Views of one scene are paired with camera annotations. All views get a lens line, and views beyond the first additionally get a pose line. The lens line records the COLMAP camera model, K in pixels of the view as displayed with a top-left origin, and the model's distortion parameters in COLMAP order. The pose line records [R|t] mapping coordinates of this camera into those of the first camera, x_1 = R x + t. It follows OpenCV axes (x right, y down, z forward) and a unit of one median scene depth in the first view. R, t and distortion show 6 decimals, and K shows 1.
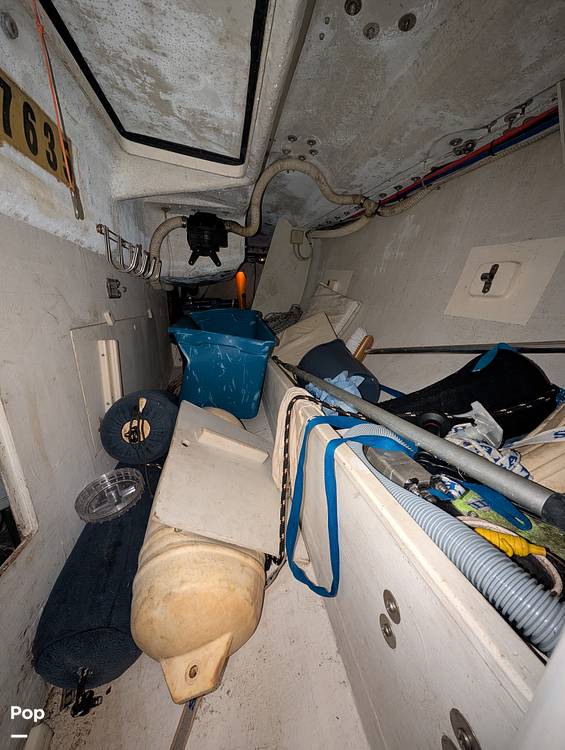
lens RADIAL K [[272.1, 0, 282.7], [0, 272.1, 375.7], [0, 0, 1]] dist [-0.000565, 0.000400]
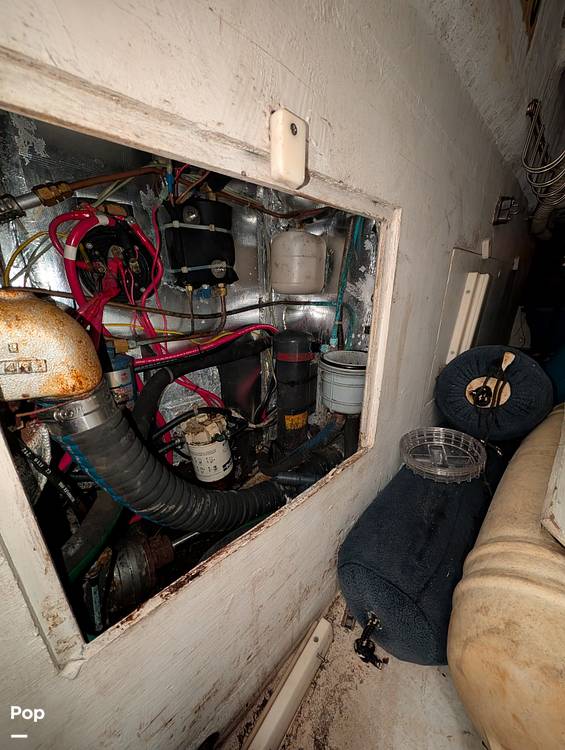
lens RADIAL K [[272.1, 0, 282.2], [0, 272.1, 378.1], [0, 0, 1]] dist [-0.000565, 0.000400]
pose [[0.534478, 0.270184, -0.800833, -0.319608], [-0.228233, 0.958465, 0.171042, 0.209378], [0.813783, 0.091358, 0.573943, 0.147707]]
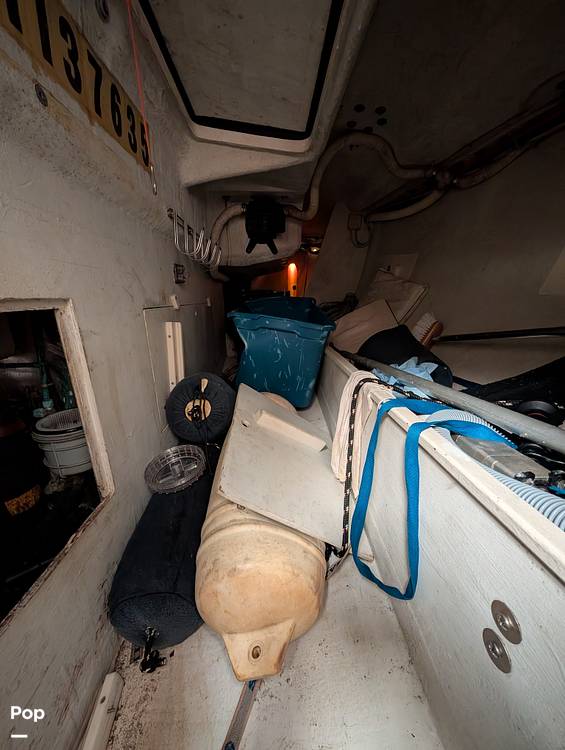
lens RADIAL K [[272.1, 0, 282.8], [0, 272.1, 375.5], [0, 0, 1]] dist [-0.000565, 0.000400]
pose [[0.986408, 0.030849, -0.161394, -0.077232], [-0.028856, 0.999476, 0.014677, 0.061943], [0.161762, -0.009820, 0.986781, 0.049880]]
